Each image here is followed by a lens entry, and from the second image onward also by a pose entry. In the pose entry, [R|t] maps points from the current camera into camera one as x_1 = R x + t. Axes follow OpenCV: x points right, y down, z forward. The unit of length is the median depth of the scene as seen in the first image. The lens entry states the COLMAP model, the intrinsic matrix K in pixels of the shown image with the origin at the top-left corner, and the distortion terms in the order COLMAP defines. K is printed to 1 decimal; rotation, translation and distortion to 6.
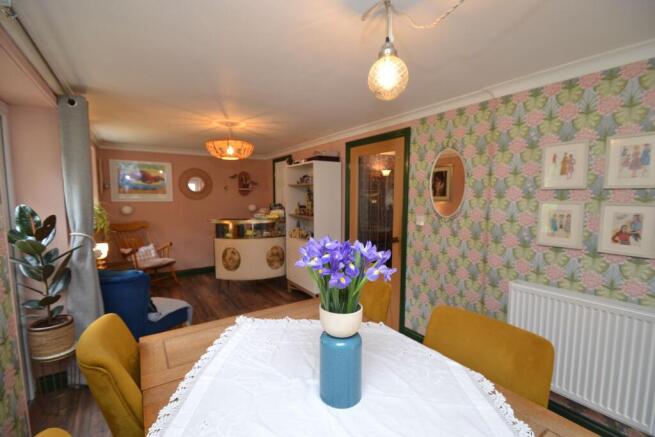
lens RADIAL K [[293.2, 0, 327.4], [0, 293.2, 220.7], [0, 0, 1]] dist [0.009345, -0.008948]
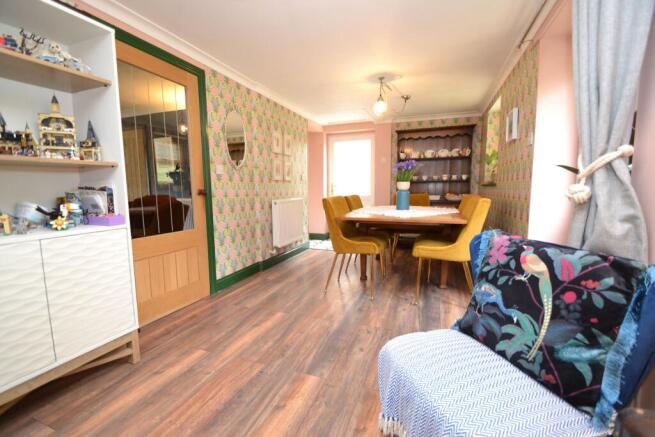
lens RADIAL K [[293.2, 0, 327.3], [0, 293.2, 219.3], [0, 0, 1]] dist [0.009345, -0.008948]
pose [[-0.602832, -0.083321, 0.793506, -0.807283], [0.078678, 0.983477, 0.163041, 0.033902], [-0.793980, 0.160718, -0.586316, 1.403529]]
